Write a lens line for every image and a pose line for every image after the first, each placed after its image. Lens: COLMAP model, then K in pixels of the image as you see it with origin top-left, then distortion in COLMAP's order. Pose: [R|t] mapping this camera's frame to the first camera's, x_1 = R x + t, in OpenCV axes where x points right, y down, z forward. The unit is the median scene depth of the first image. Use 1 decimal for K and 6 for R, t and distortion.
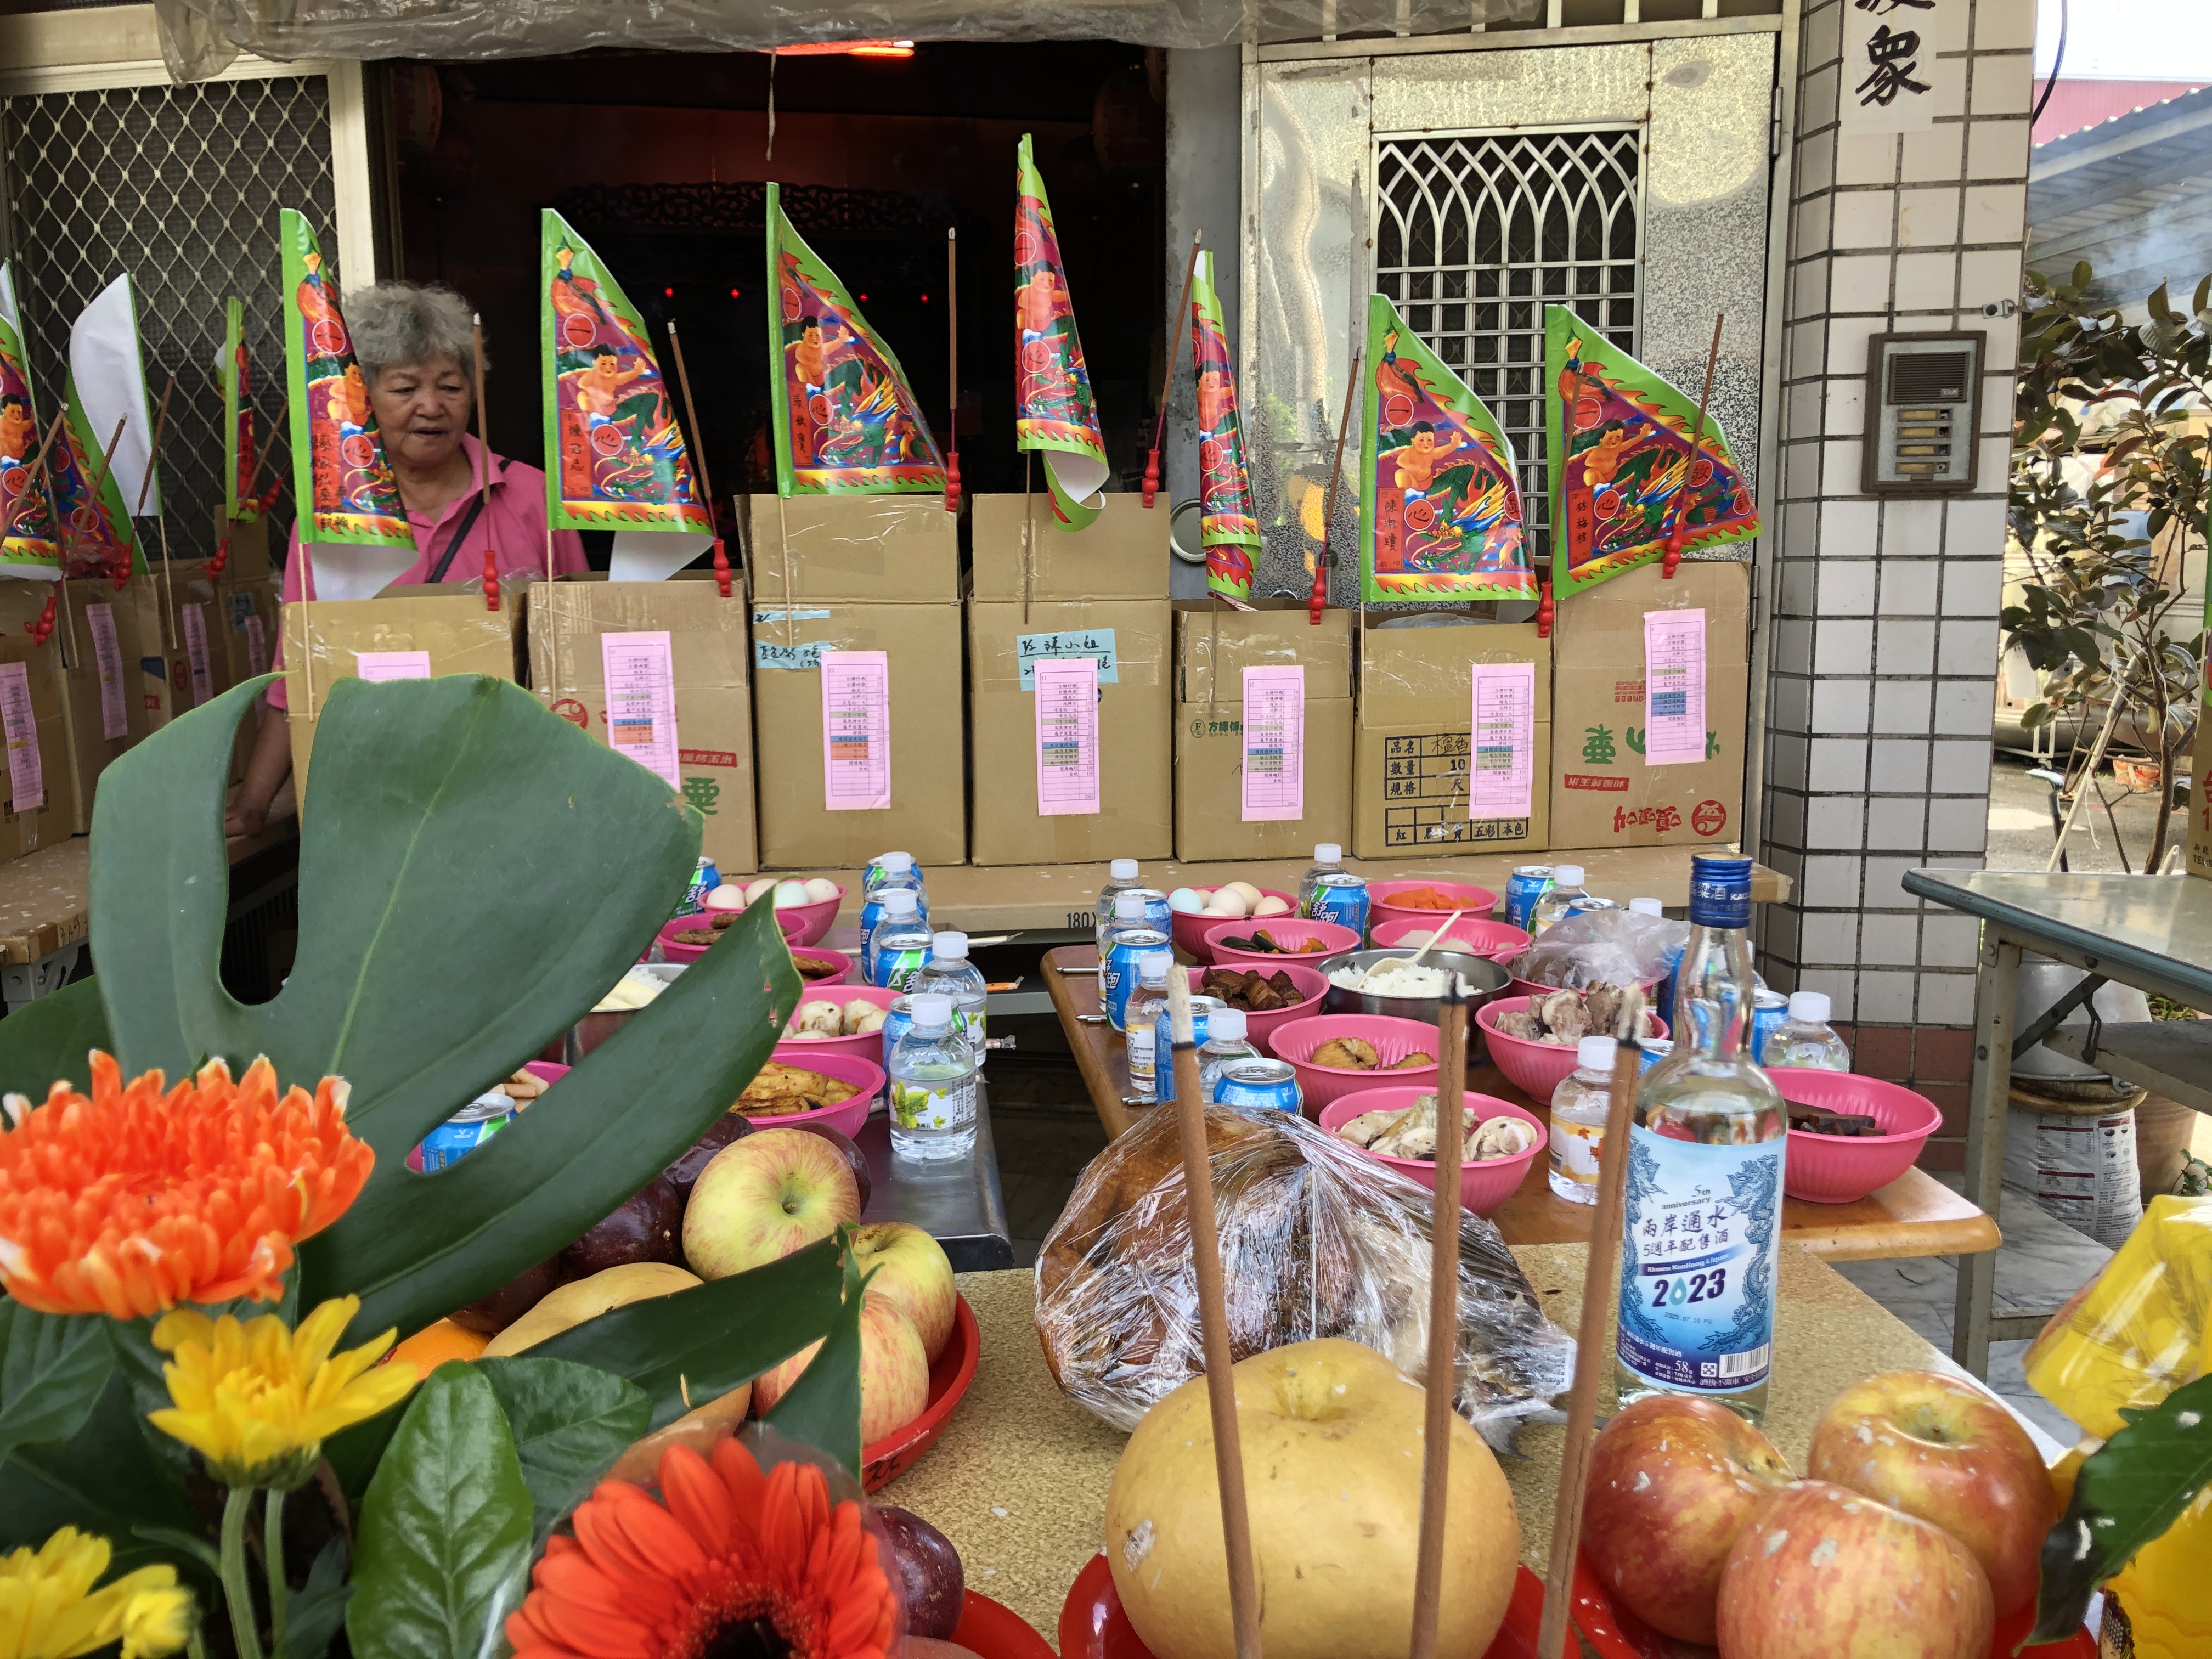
lens RADIAL K [[1799.9, 0, 1101.0], [0, 1799.9, 825.8], [0, 0, 1]] dist [0.029074, -0.051980]
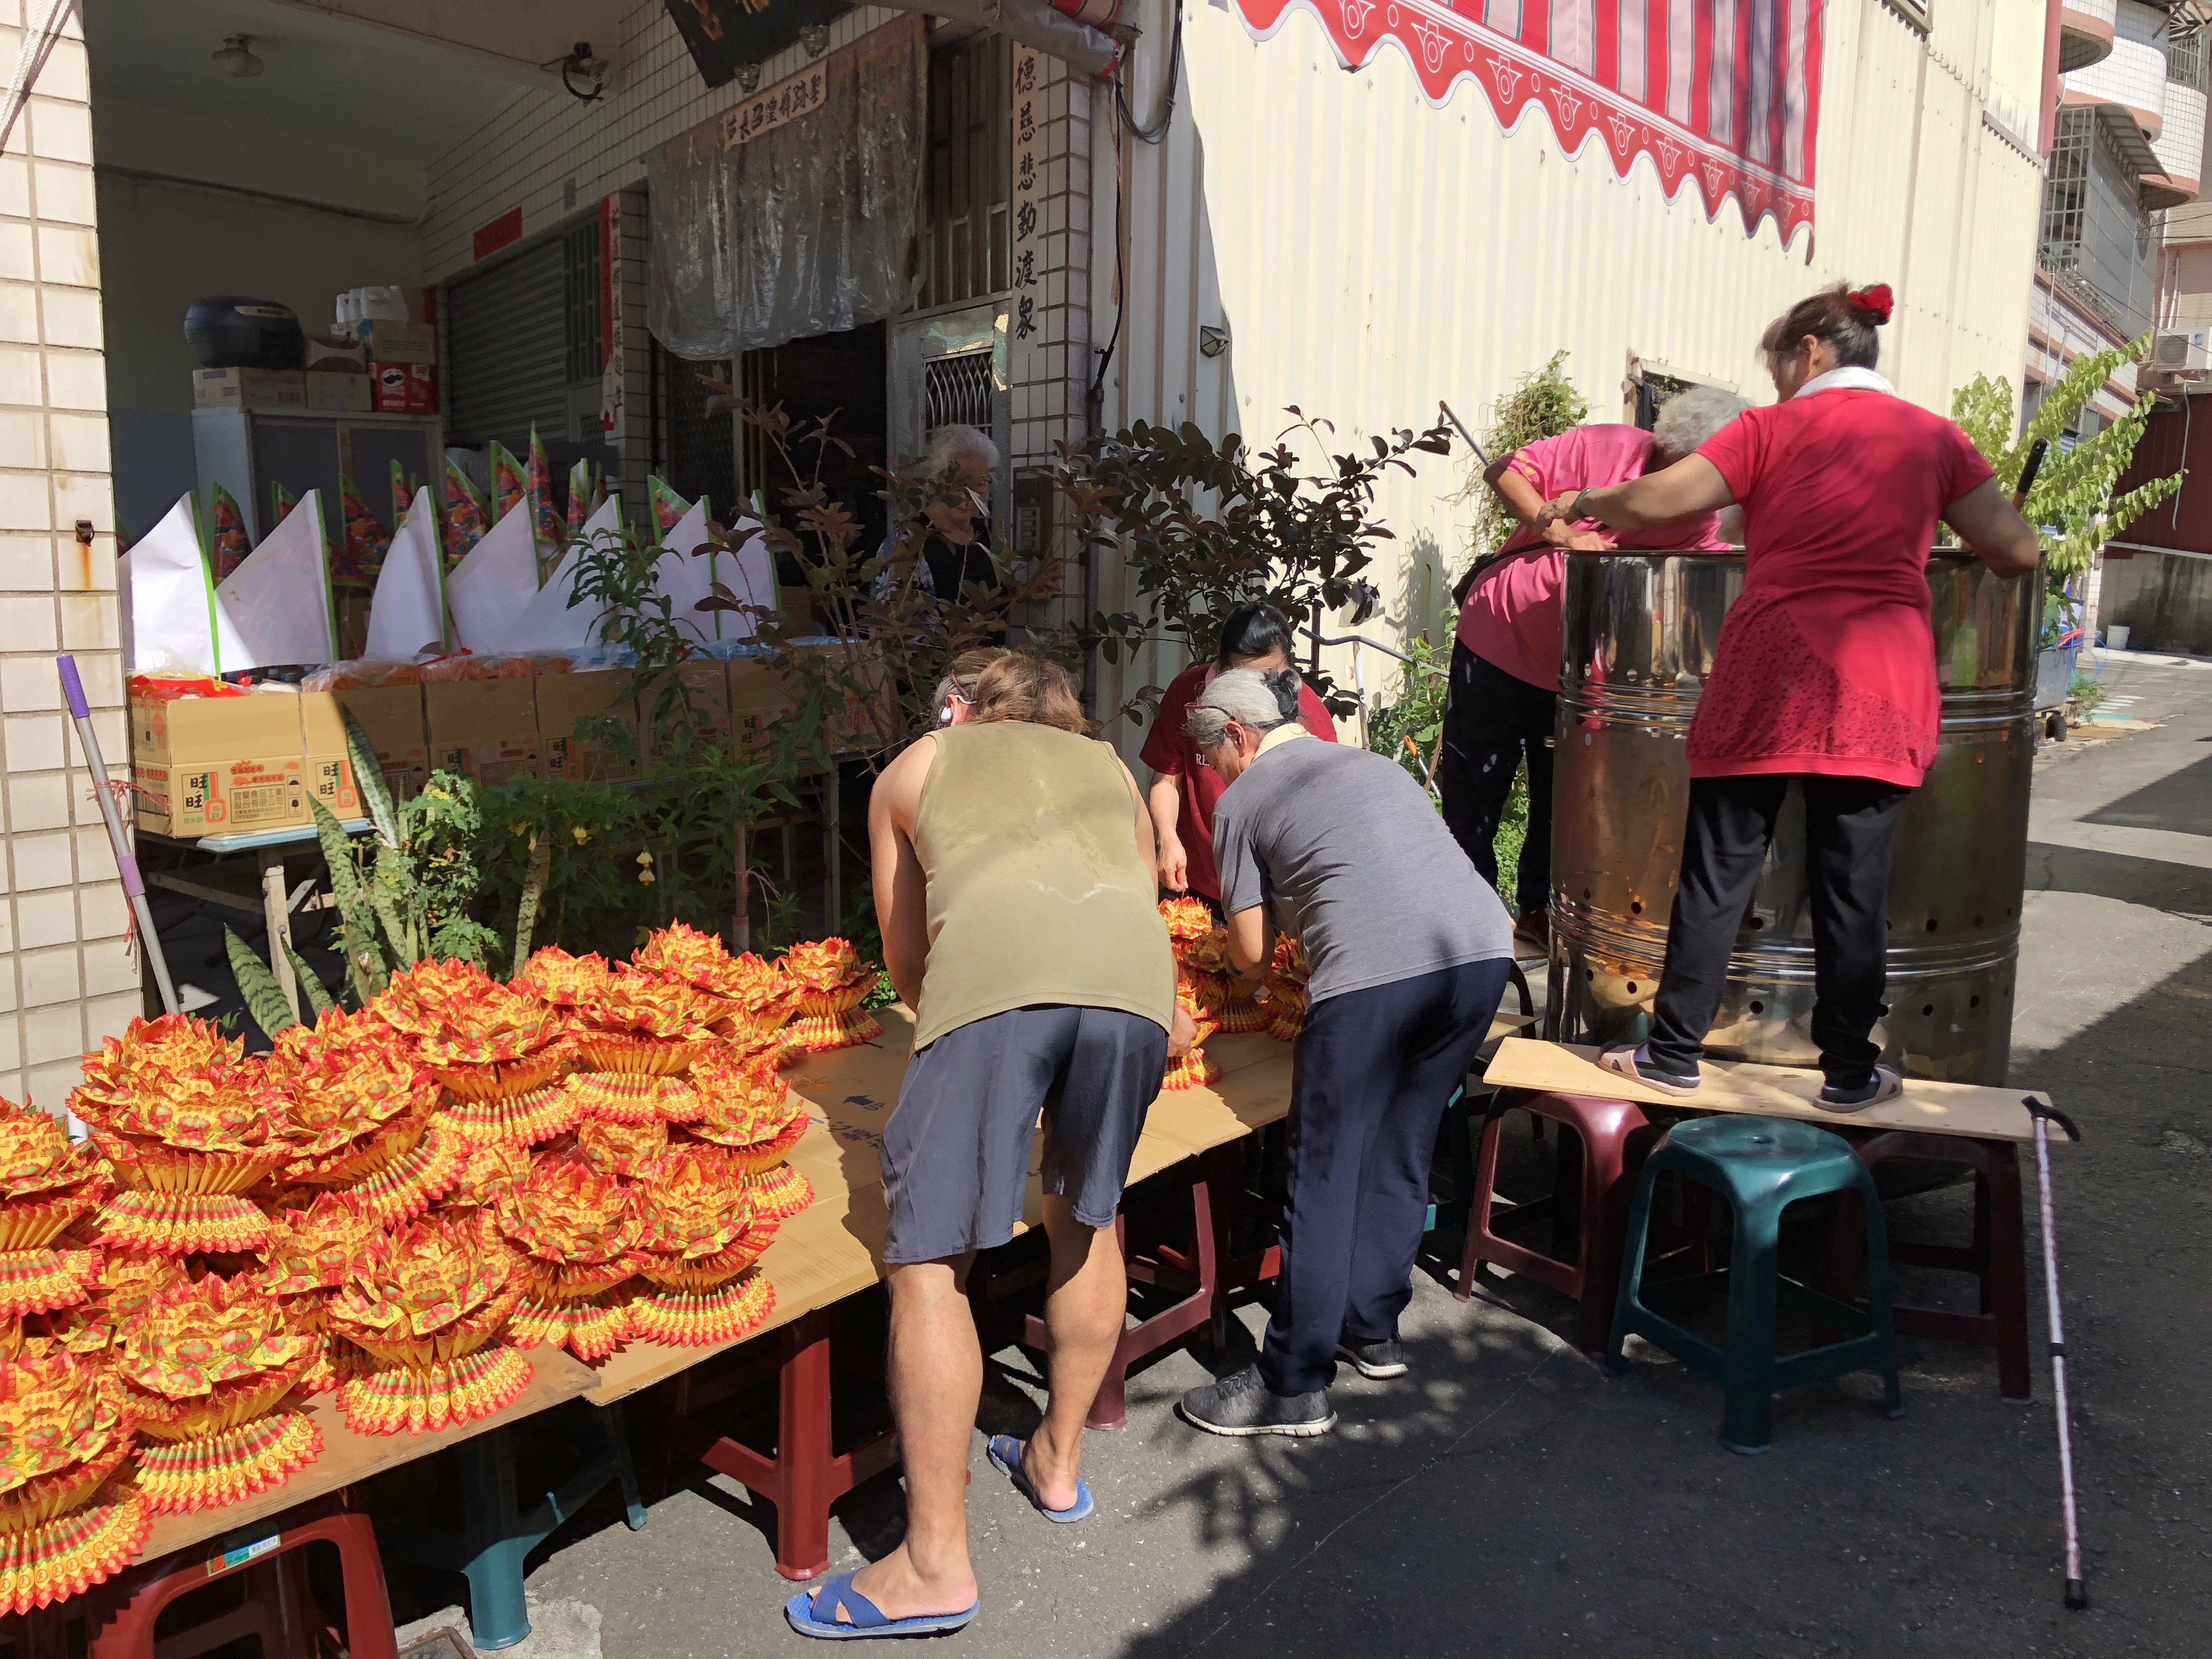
lens RADIAL K [[1795.0, 0, 1081.4], [0, 1795.0, 822.3], [0, 0, 1]] dist [0.015395, -0.016806]
pose [[0.686810, 0.118354, -0.717136, 2.323361], [-0.125941, 0.991107, 0.042954, -0.011269], [0.715842, 0.060815, 0.695608, -0.213887]]
